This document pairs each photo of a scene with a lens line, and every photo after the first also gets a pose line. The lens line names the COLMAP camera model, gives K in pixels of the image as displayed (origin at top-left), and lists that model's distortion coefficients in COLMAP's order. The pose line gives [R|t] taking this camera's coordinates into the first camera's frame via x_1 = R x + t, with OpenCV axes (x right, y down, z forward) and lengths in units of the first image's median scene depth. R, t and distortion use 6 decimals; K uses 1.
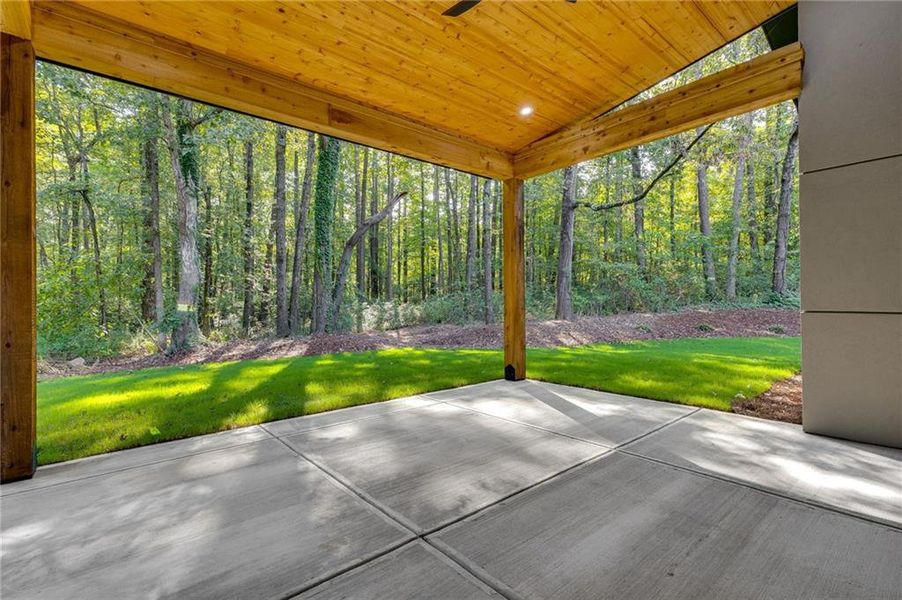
lens RADIAL K [[409.5, 0, 456.5], [0, 409.5, 301.4], [0, 0, 1]] dist [0.020909, -0.000078]
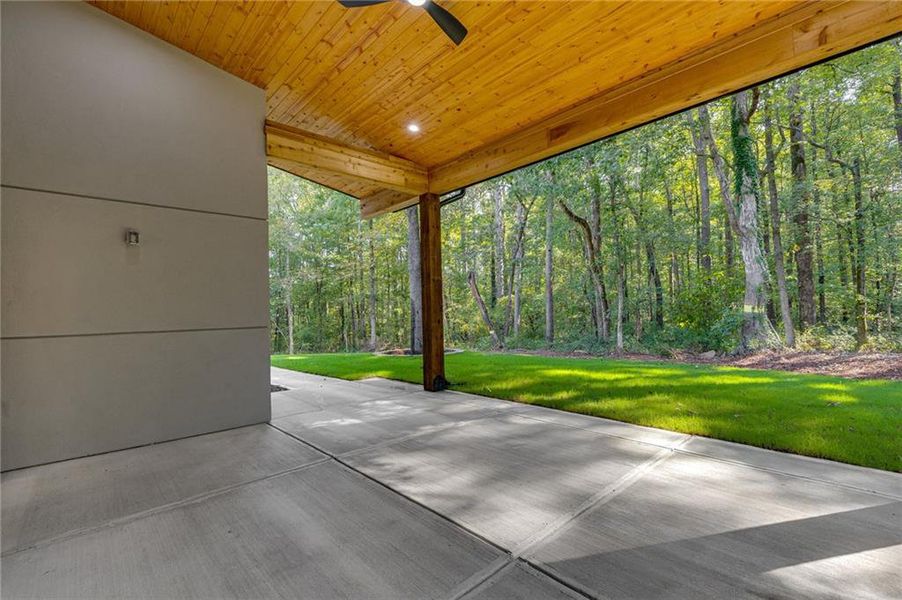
lens RADIAL K [[409.5, 0, 456.5], [0, 409.5, 301.4], [0, 0, 1]] dist [0.020909, -0.000078]
pose [[0.049353, -0.018284, -0.998614, 1.157406], [0.023188, 0.999584, -0.017156, -0.005531], [0.998512, -0.022309, 0.049757, 1.044367]]
